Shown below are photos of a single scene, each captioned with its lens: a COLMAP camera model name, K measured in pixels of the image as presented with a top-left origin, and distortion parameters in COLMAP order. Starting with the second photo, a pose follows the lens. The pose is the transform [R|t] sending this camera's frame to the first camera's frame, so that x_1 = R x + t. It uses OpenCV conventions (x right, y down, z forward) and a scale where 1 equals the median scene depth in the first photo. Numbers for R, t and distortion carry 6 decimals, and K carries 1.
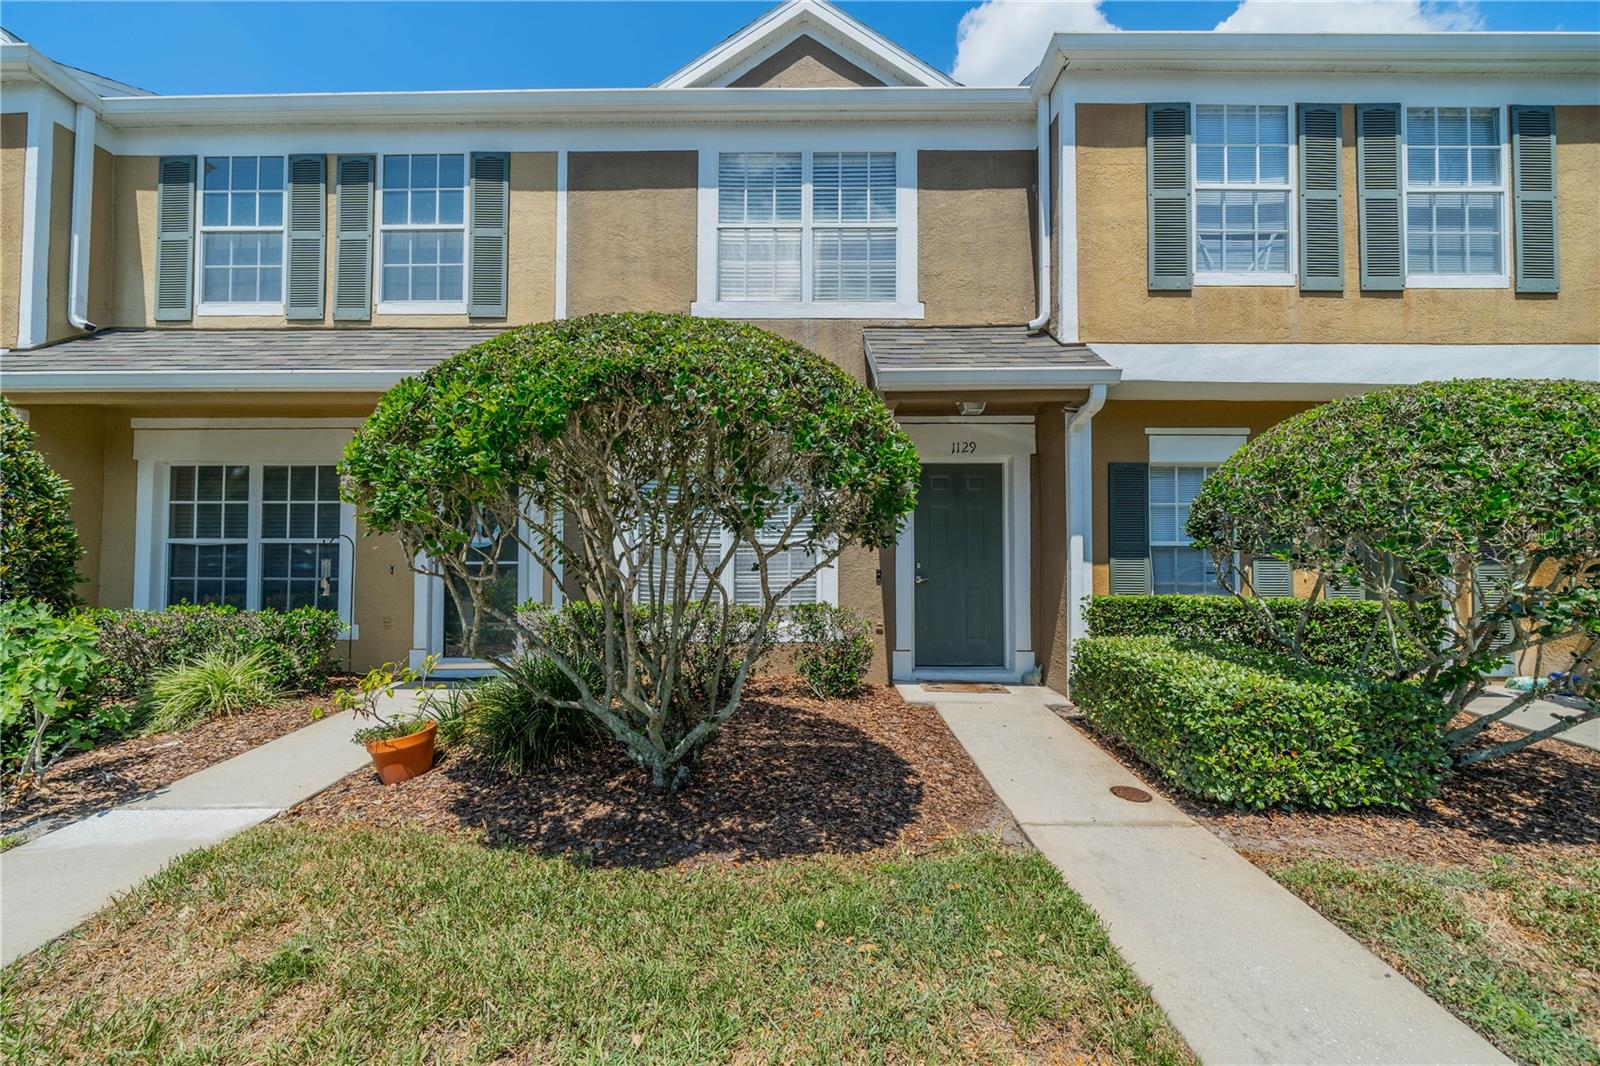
lens RADIAL K [[593.7, 0, 808.4], [0, 593.7, 537.3], [0, 0, 1]] dist [-0.006602, -0.000153]
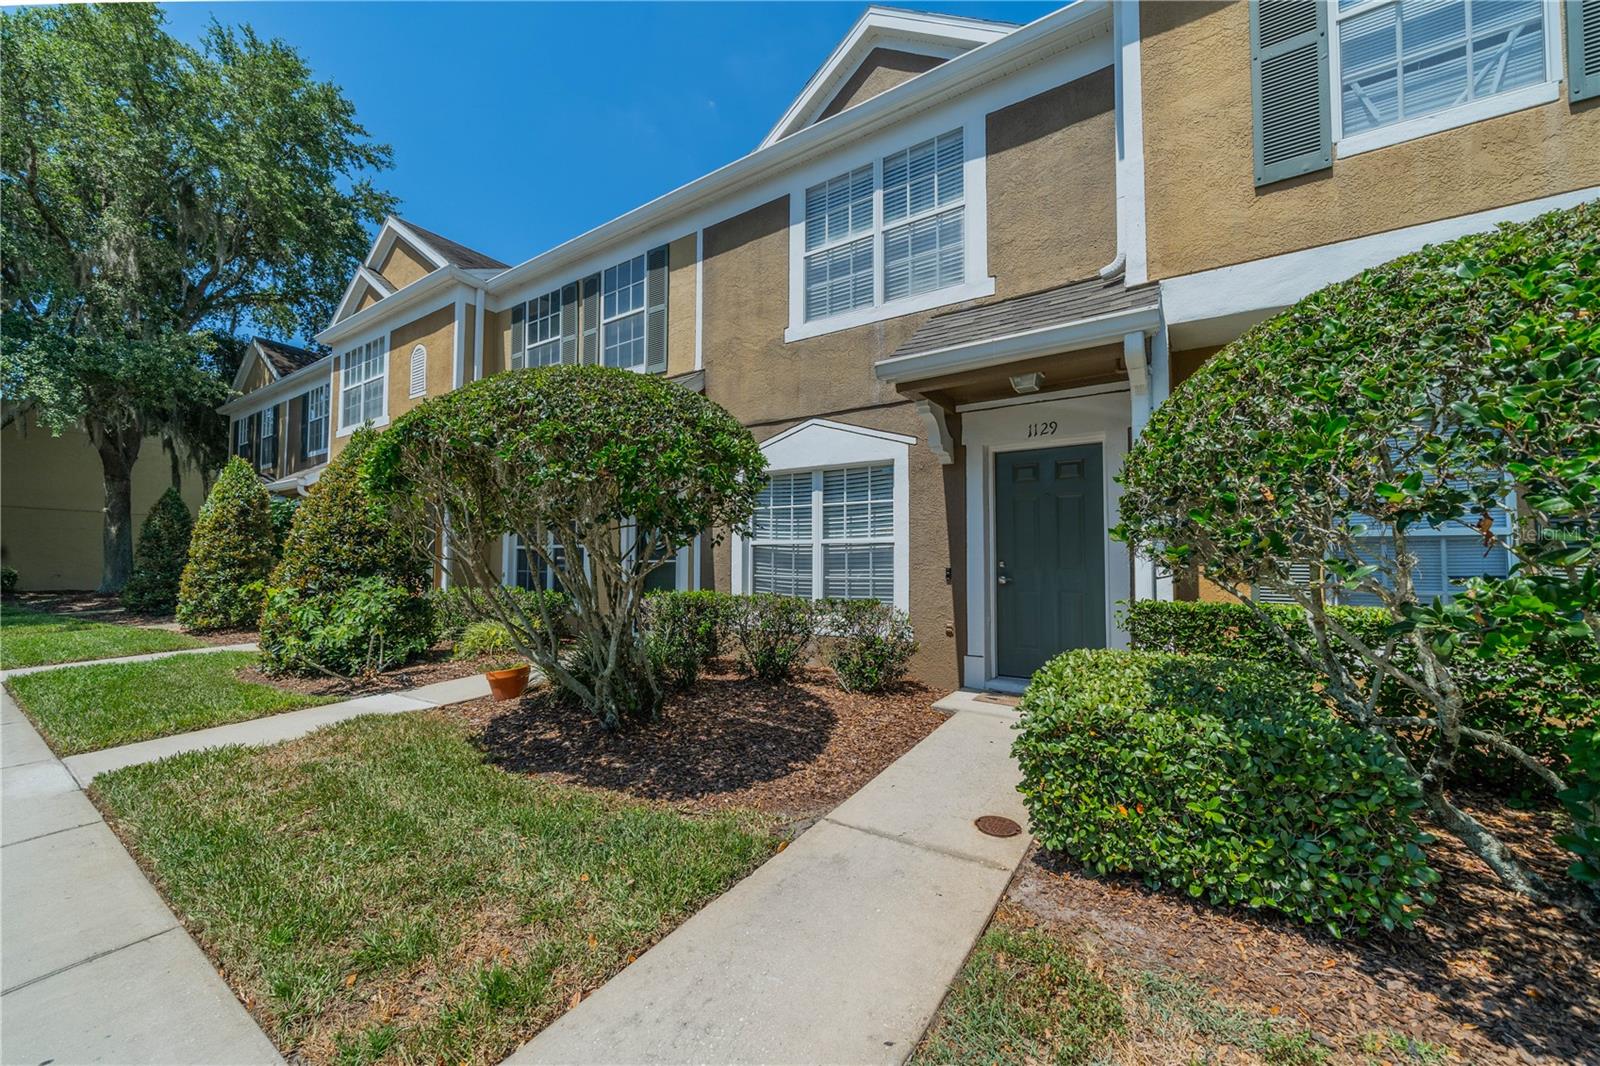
lens RADIAL K [[593.7, 0, 815.5], [0, 593.7, 537.9], [0, 0, 1]] dist [-0.006602, -0.000153]
pose [[0.845806, -0.021543, -0.533056, 0.456906], [0.012999, 0.999720, -0.019777, 0.022475], [0.533332, 0.009798, 0.845849, 0.086549]]
